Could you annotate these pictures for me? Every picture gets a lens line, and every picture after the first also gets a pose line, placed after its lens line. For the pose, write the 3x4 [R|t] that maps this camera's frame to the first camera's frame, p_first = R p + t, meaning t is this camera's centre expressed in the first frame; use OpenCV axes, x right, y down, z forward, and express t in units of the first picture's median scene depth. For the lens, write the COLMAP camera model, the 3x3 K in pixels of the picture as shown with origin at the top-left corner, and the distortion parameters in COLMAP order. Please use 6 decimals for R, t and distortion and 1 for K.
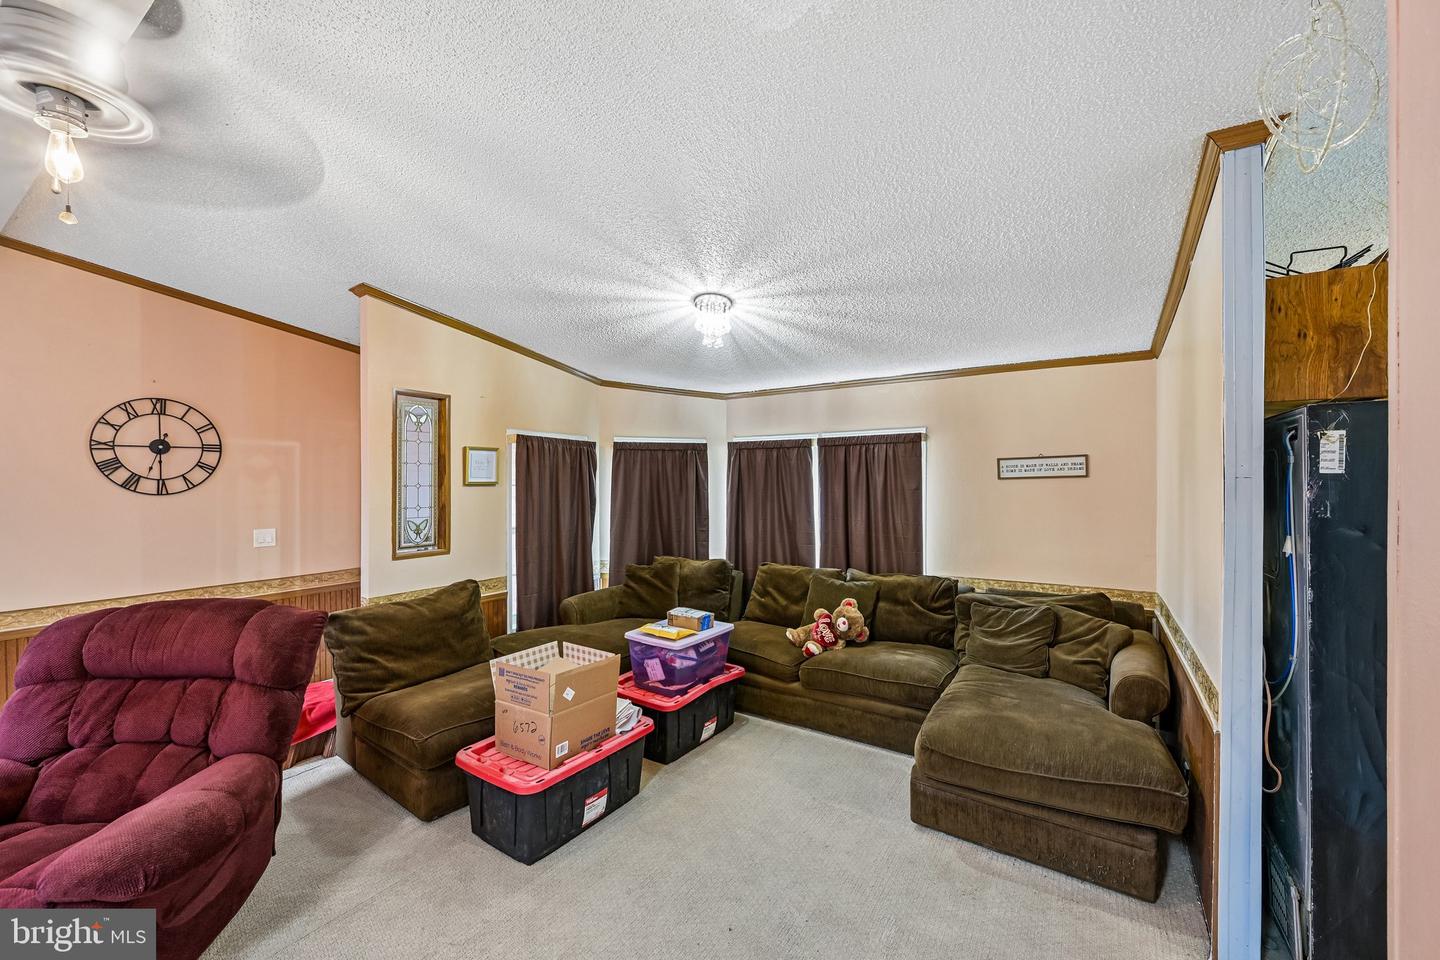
lens RADIAL K [[573.3, 0, 714.1], [0, 573.3, 479.9], [0, 0, 1]] dist [0.000152, -0.000045]
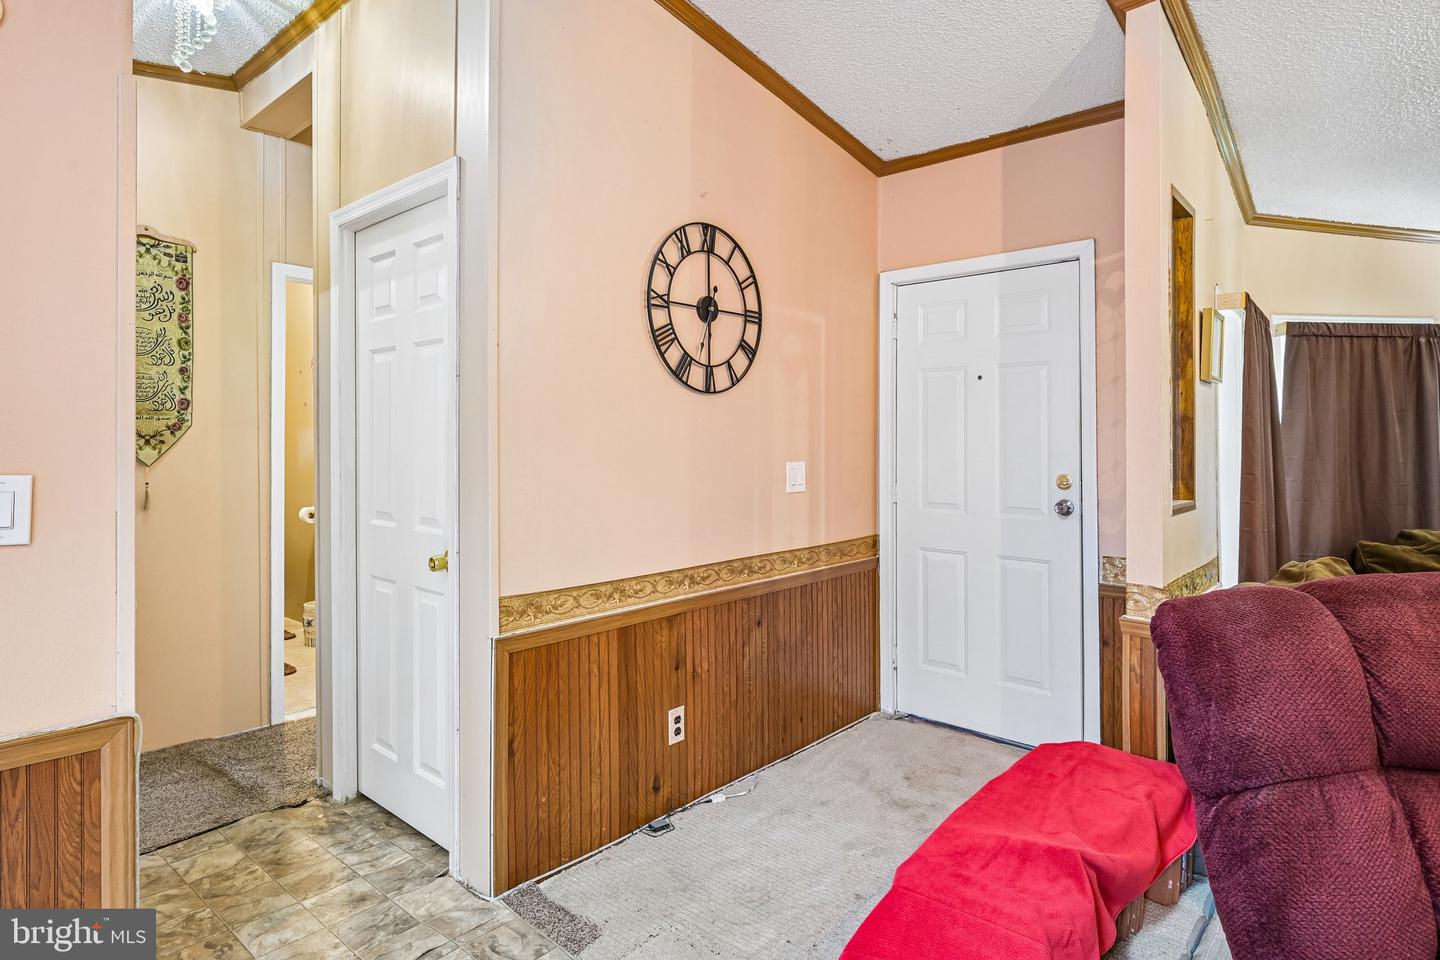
lens RADIAL K [[774.9, 0, 713.7], [0, 774.9, 434.6], [0, 0, 1]] dist [-0.004360, -0.000855]
pose [[0.988983, 0.005998, -0.147908, -0.880618], [-0.007589, 0.999919, -0.010197, 0.078126], [0.147835, 0.011207, 0.988949, 0.247766]]
